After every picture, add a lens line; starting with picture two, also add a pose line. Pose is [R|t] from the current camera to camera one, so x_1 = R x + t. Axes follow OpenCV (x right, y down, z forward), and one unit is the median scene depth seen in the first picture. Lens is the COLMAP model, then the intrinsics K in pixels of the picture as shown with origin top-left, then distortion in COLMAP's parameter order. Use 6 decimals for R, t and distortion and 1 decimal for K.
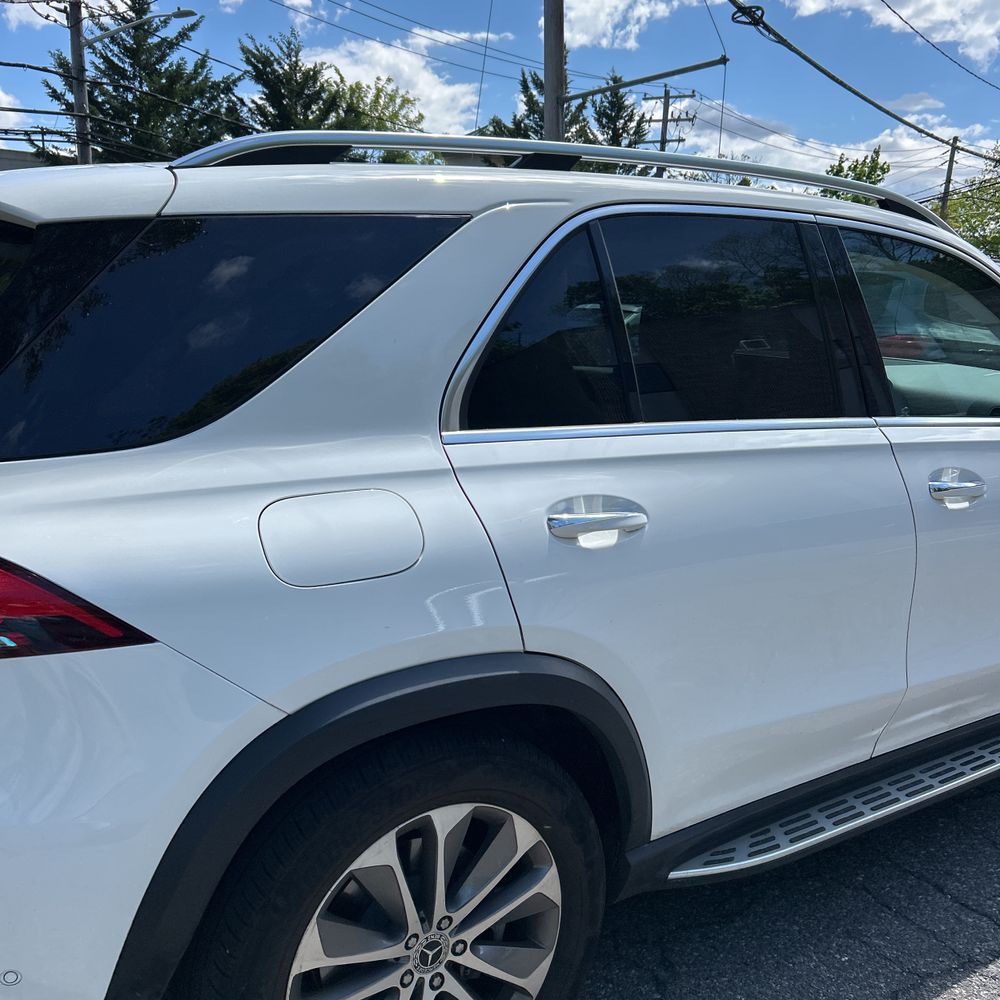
lens RADIAL K [[1015.5, 0, 492.3], [0, 1015.5, 502.4], [0, 0, 1]] dist [0.006106, 0.009764]
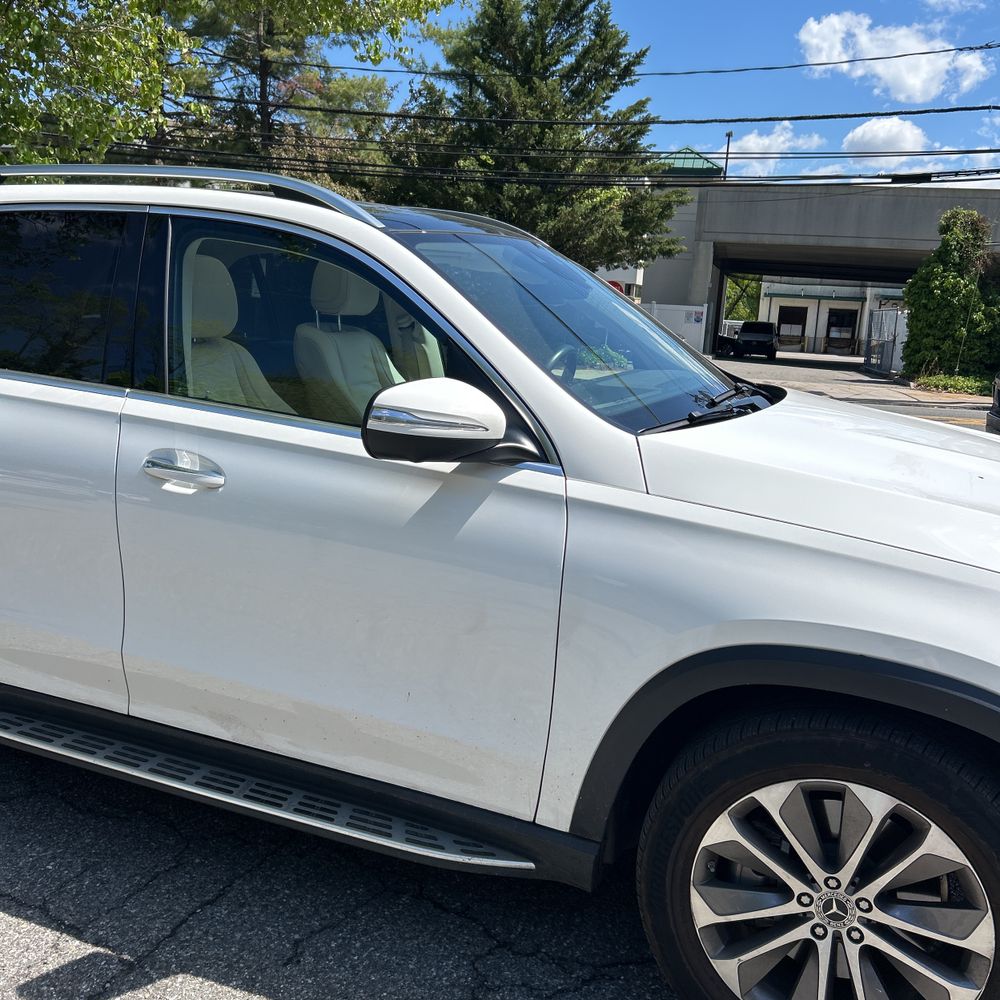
lens RADIAL K [[1011.6, 0, 498.9], [0, 1011.6, 483.4], [0, 0, 1]] dist [0.032320, -0.028220]
pose [[0.557974, 0.158073, -0.814664, 0.124992], [-0.204986, 0.977524, 0.049276, -0.010069], [0.804143, 0.139501, 0.577836, 0.059218]]
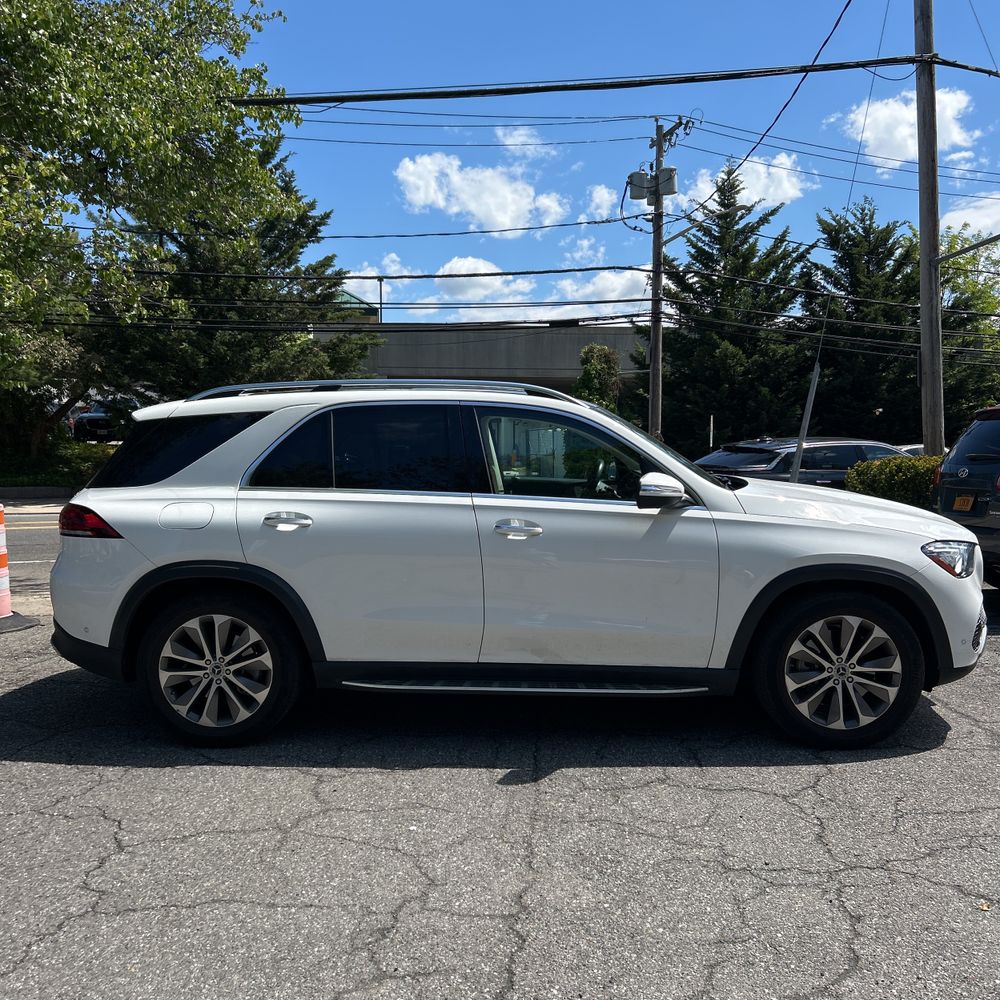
lens RADIAL K [[1005.9, 0, 500.7], [0, 1005.9, 503.2], [0, 0, 1]] dist [0.106172, -0.244356]
pose [[0.812884, 0.017237, -0.582170, 0.138781], [-0.097680, 0.989439, -0.107096, 0.013197], [0.574176, 0.143923, 0.805983, -0.055326]]
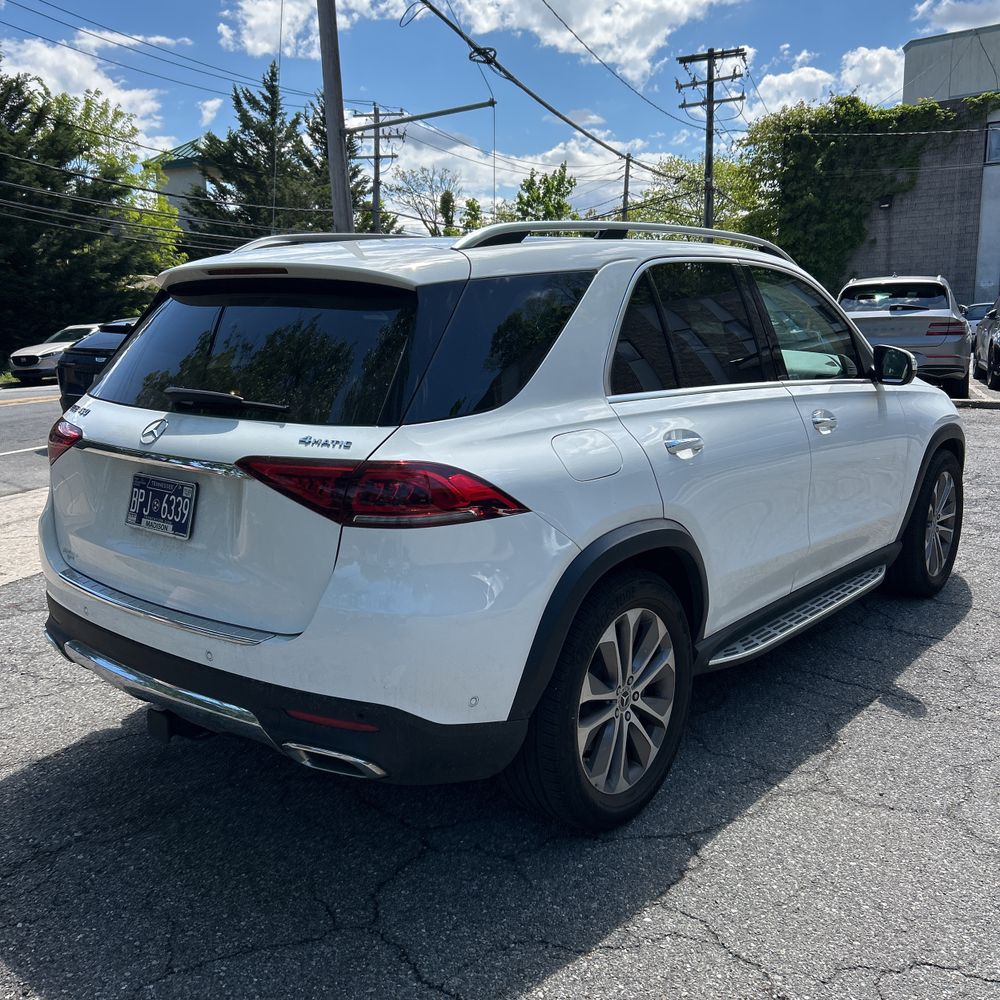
lens RADIAL K [[1008.6, 0, 499.9], [0, 1008.6, 500.5], [0, 0, 1]] dist [0.059347, -0.053523]
pose [[0.957468, -0.087412, 0.274980, -0.044290], [0.090359, 0.995907, 0.001961, 0.005417], [-0.274026, 0.022969, 0.961448, -0.037518]]
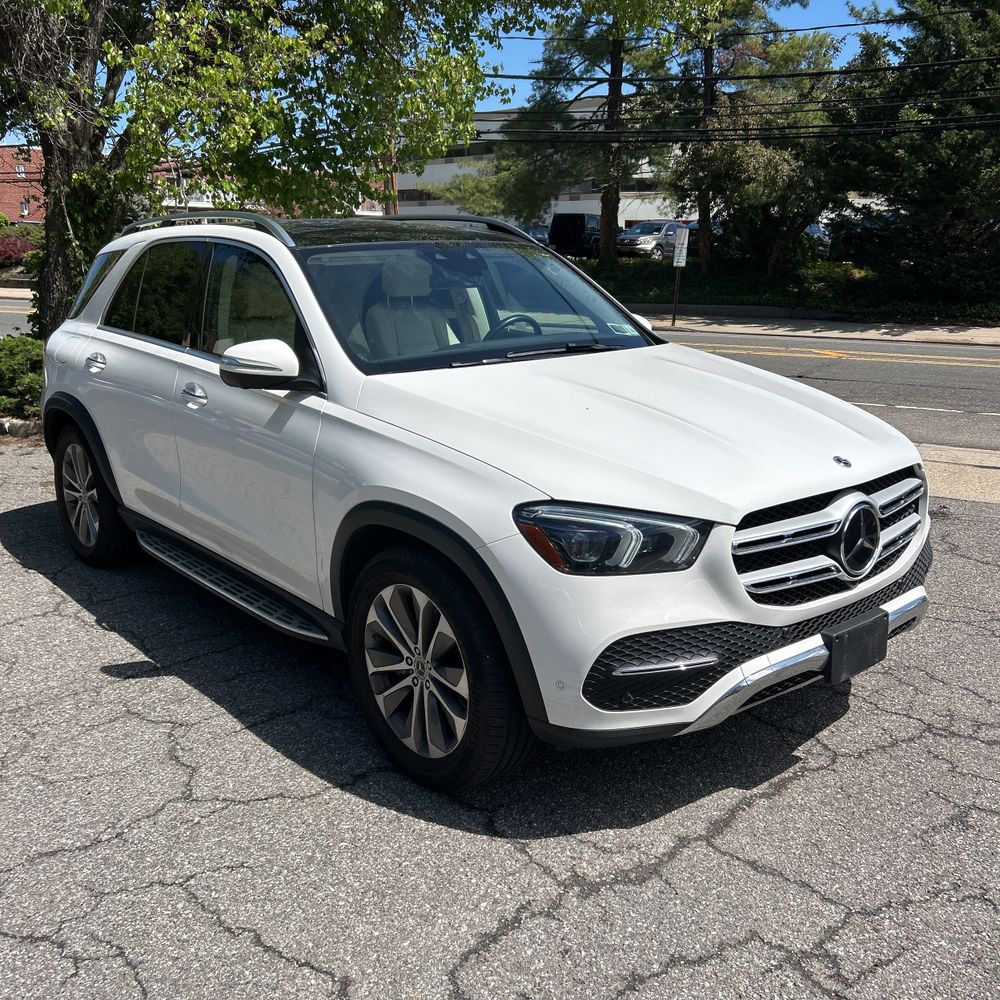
lens RADIAL K [[1003.5, 0, 498.6], [0, 1003.5, 492.1], [0, 0, 1]] dist [0.047282, -0.015481]
pose [[0.115769, 0.213314, -0.970100, 0.191013], [-0.199279, 0.961797, 0.187707, -0.024349], [0.973080, 0.171590, 0.153856, 0.110362]]
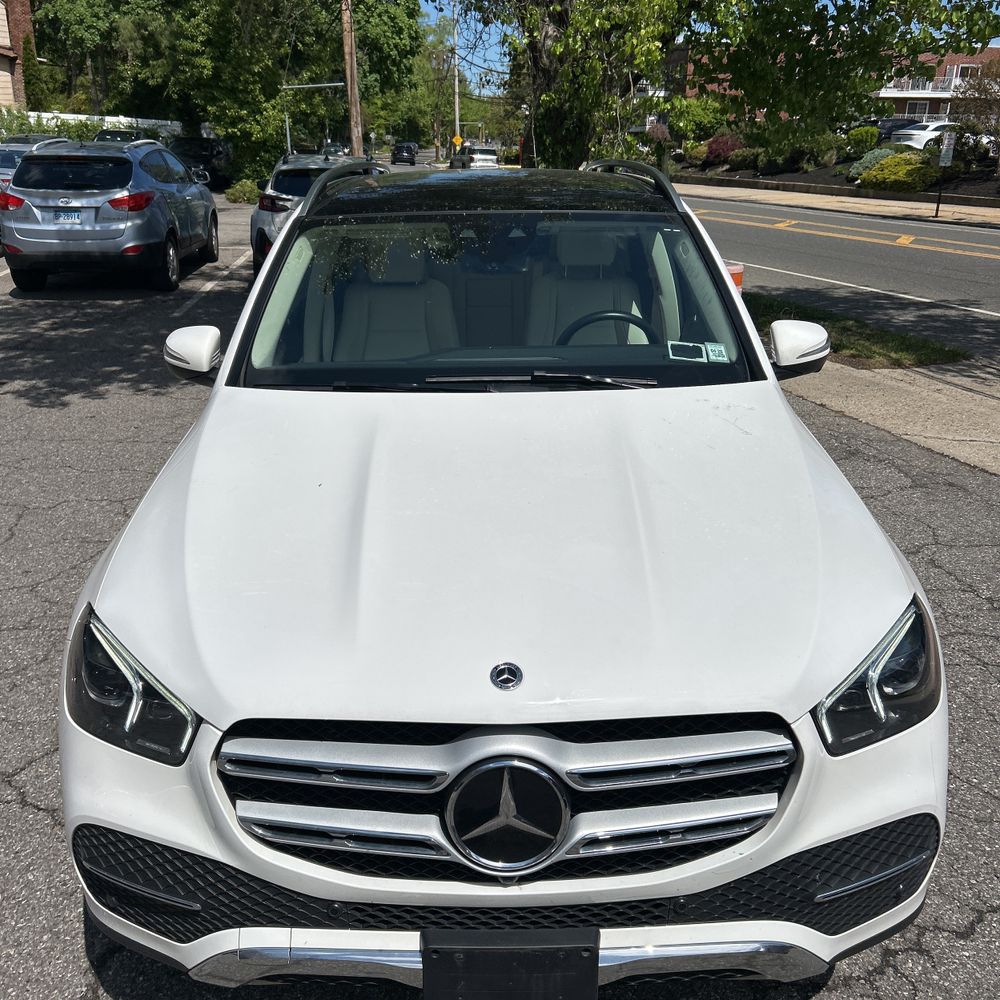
lens RADIAL K [[1006.2, 0, 497.8], [0, 1006.2, 498.8], [0, 0, 1]] dist [0.050230, -0.037469]
pose [[-0.561990, 0.260257, -0.785133, 0.137108], [-0.175261, 0.890189, 0.420531, -0.049973], [0.808363, 0.373938, -0.454665, 0.184737]]
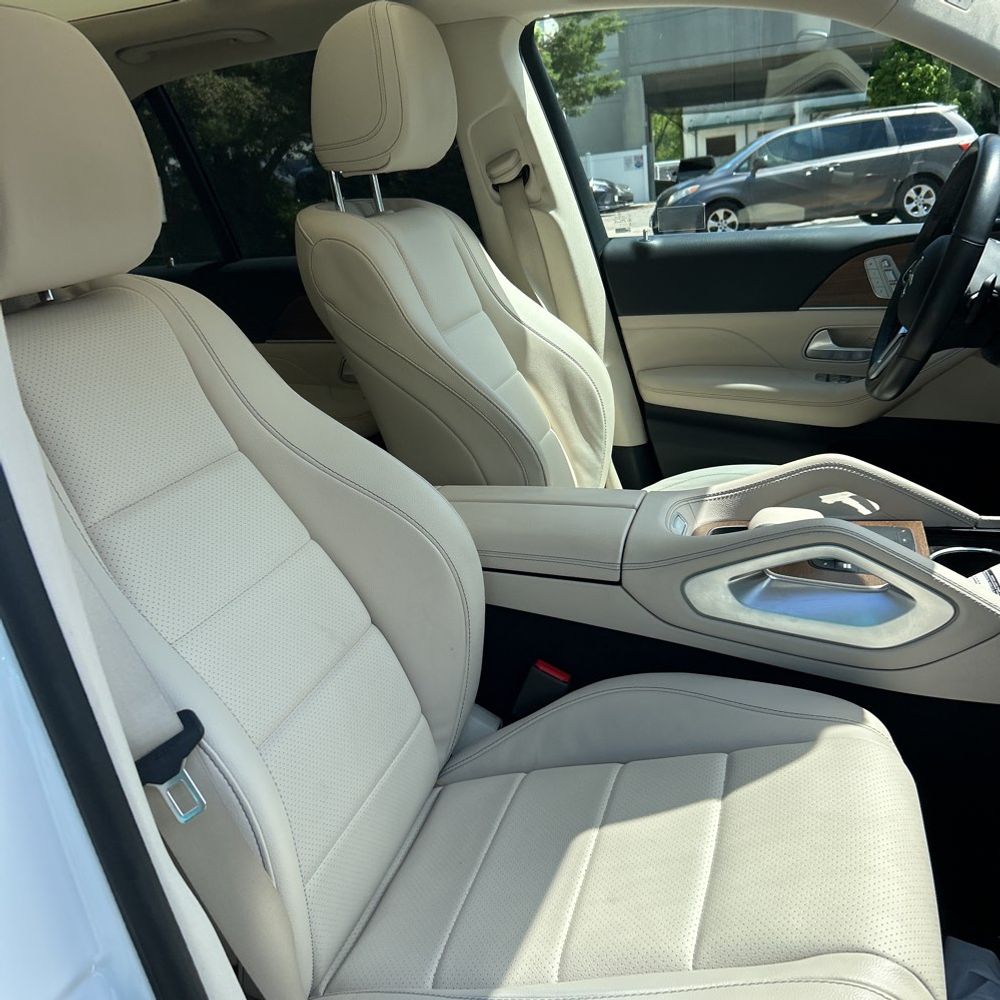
lens RADIAL K [[1027.3, 0, 472.7], [0, 1027.3, 498.5], [0, 0, 1]] dist [-0.013461, 0.034302]
pose [[0.602342, 0.150709, -0.783882, 0.054138], [-0.030183, 0.985613, 0.166302, -0.012424], [0.797667, -0.076511, 0.598225, 0.083610]]
